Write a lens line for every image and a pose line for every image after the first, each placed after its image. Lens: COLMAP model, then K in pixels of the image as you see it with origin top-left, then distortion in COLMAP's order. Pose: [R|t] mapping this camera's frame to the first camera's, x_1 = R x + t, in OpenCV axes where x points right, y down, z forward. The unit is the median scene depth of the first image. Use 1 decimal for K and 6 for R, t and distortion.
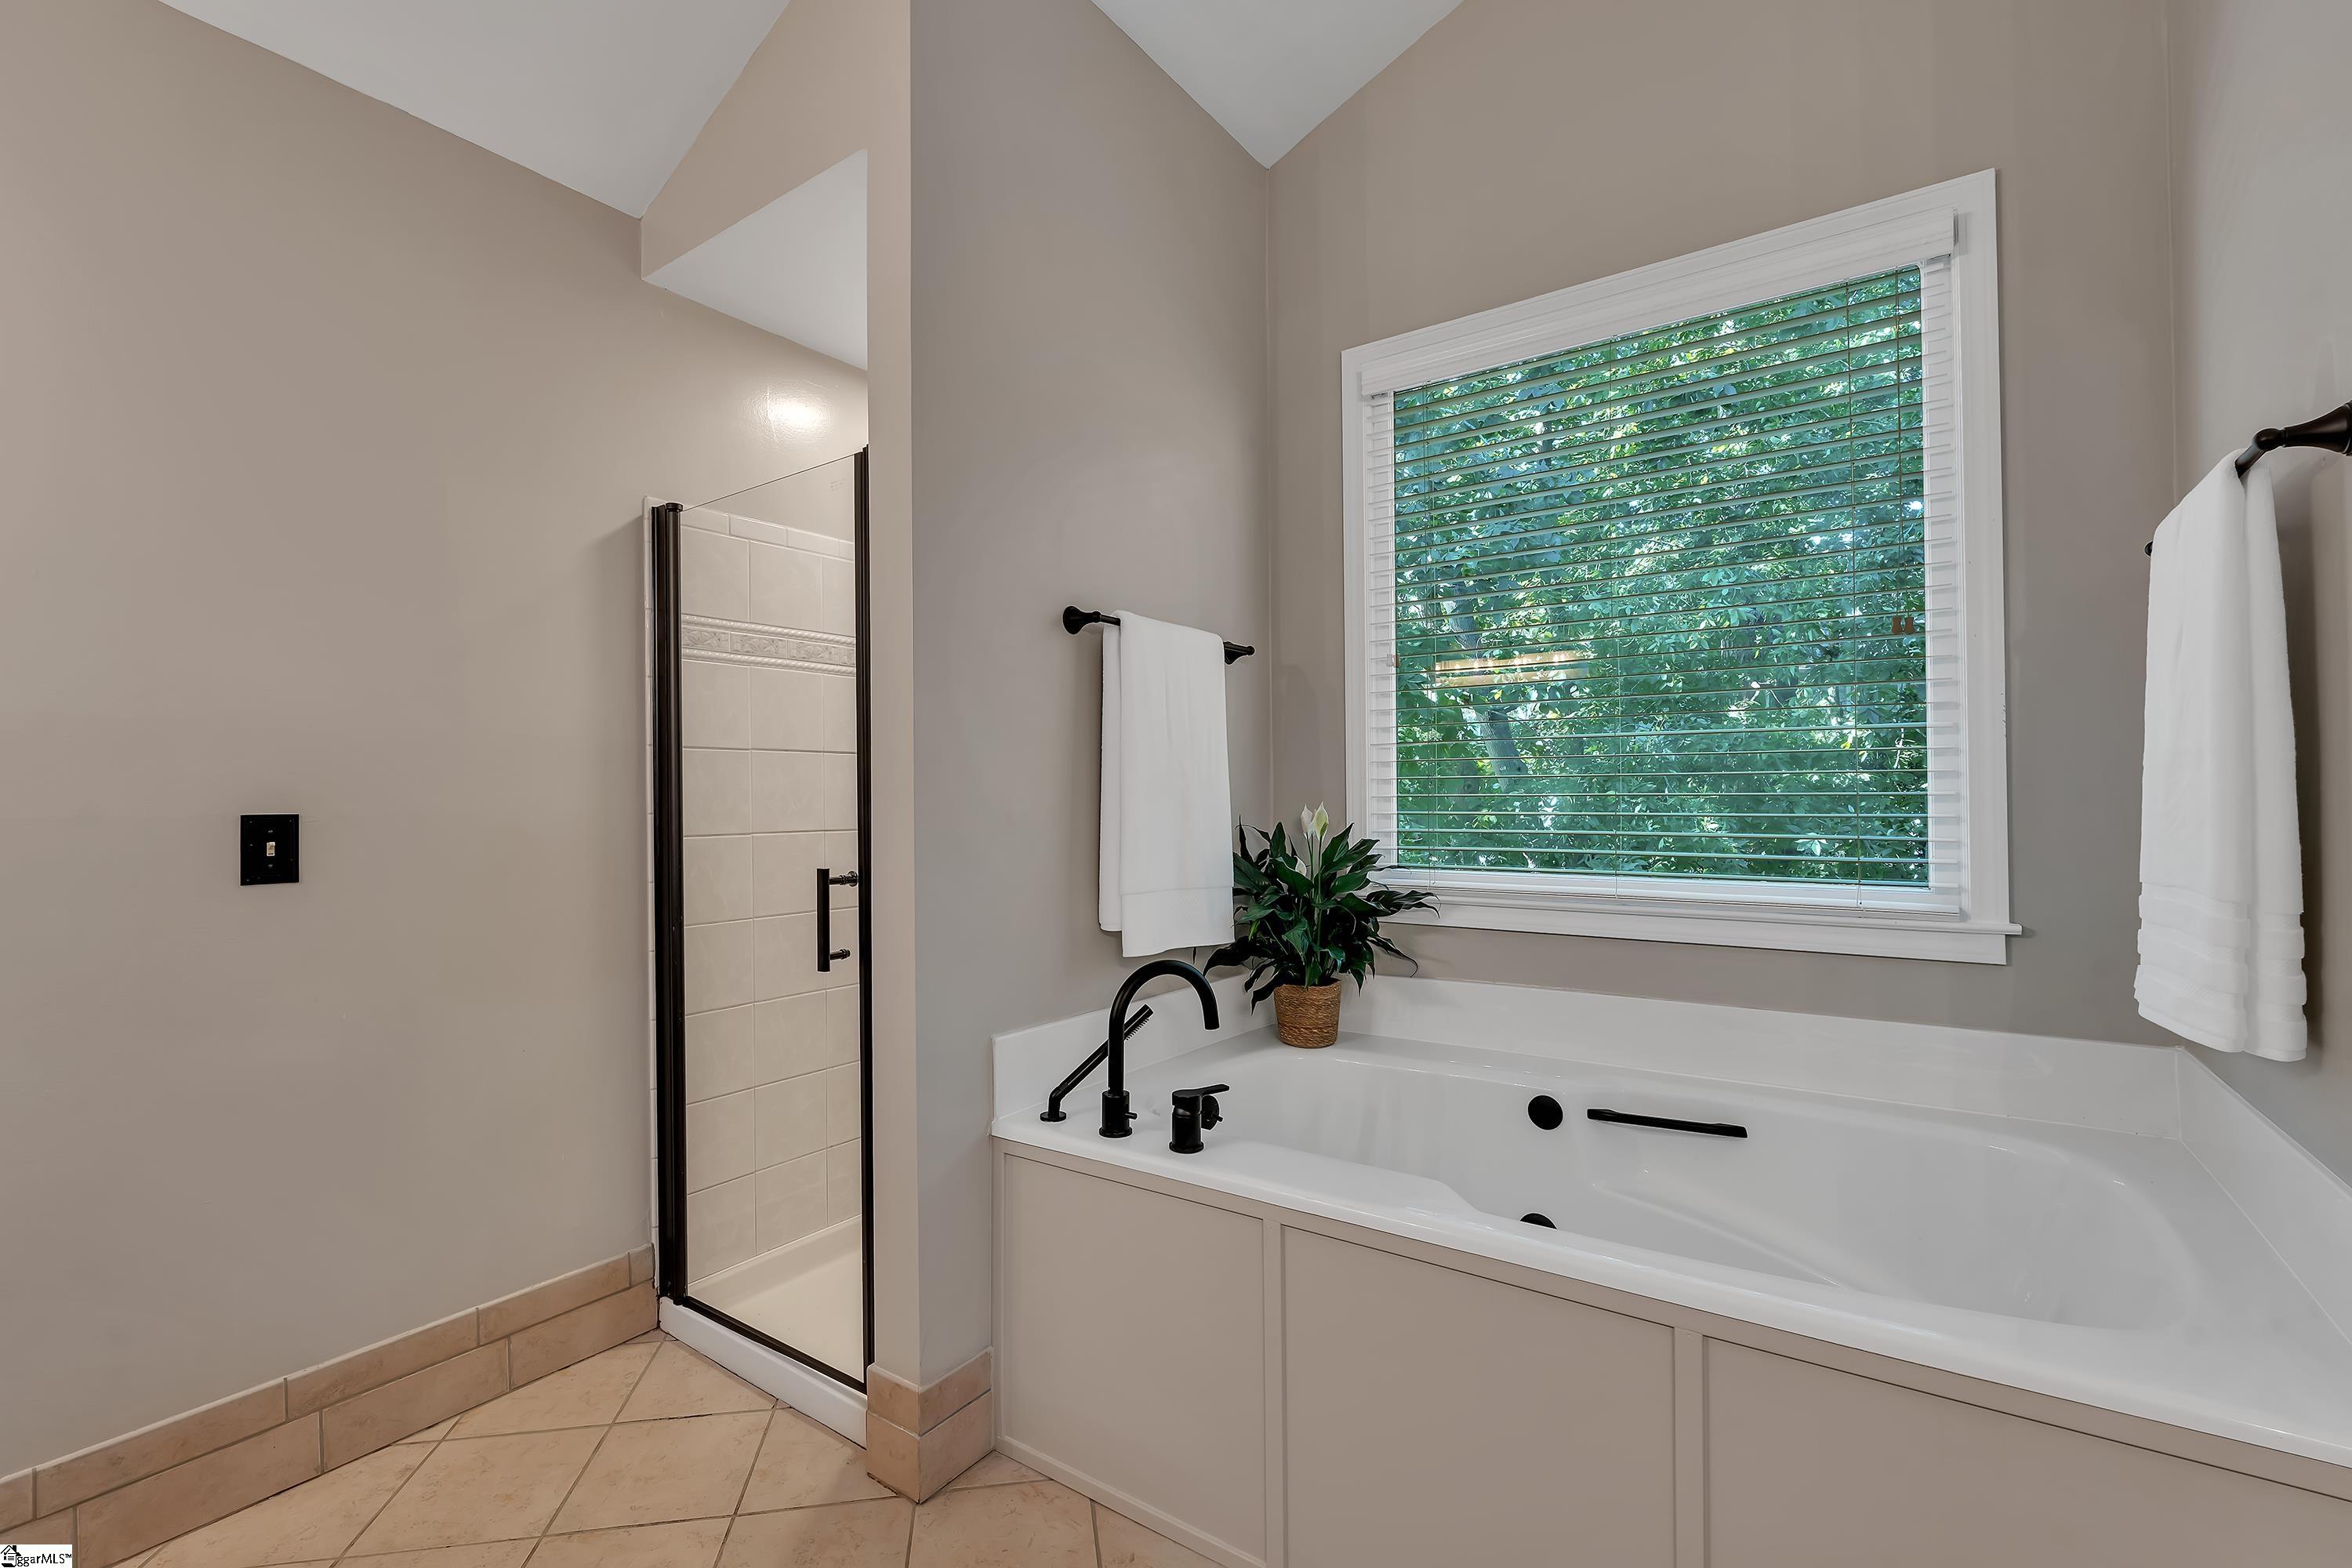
lens RADIAL K [[1018.2, 0, 1172.3], [0, 1018.2, 788.5], [0, 0, 1]] dist [-0.000616, -0.000095]
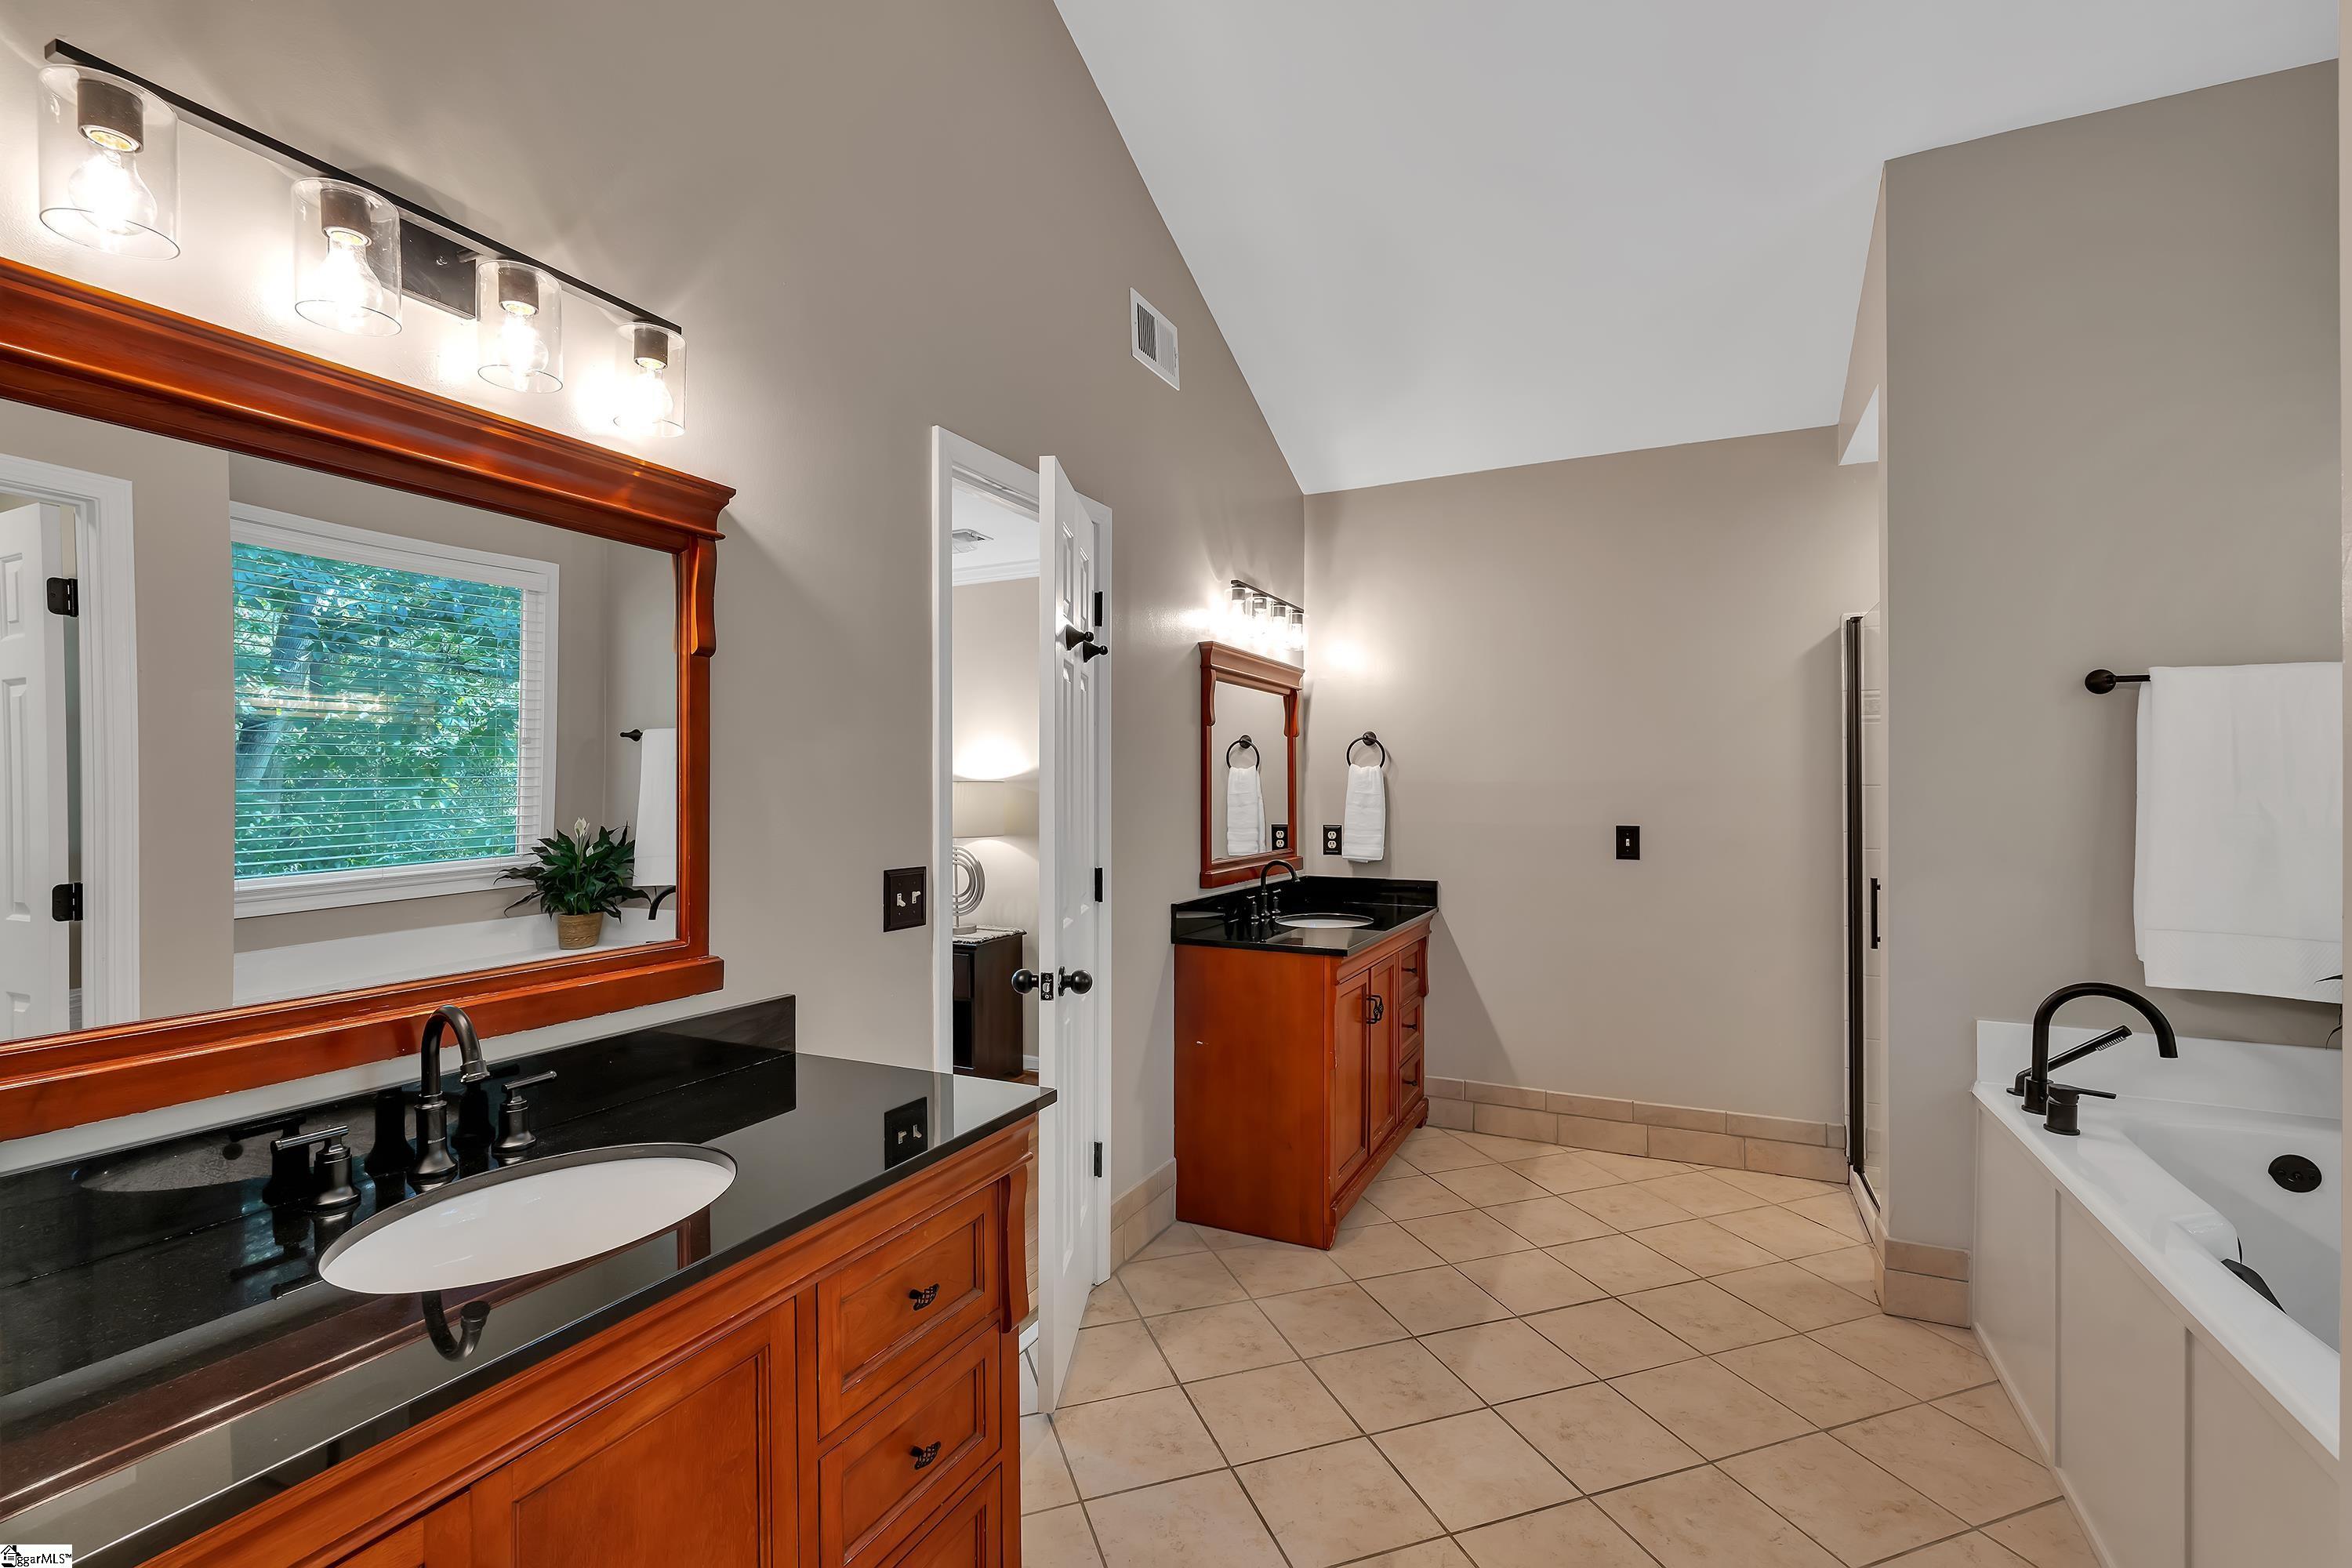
lens RADIAL K [[1018.2, 0, 1172.3], [0, 1018.2, 788.5], [0, 0, 1]] dist [-0.000616, -0.000095]
pose [[0.158013, 0.008277, -0.987402, 0.873055], [0.011528, 0.999881, 0.010226, -0.071329], [0.987370, -0.012999, 0.157899, -0.201734]]
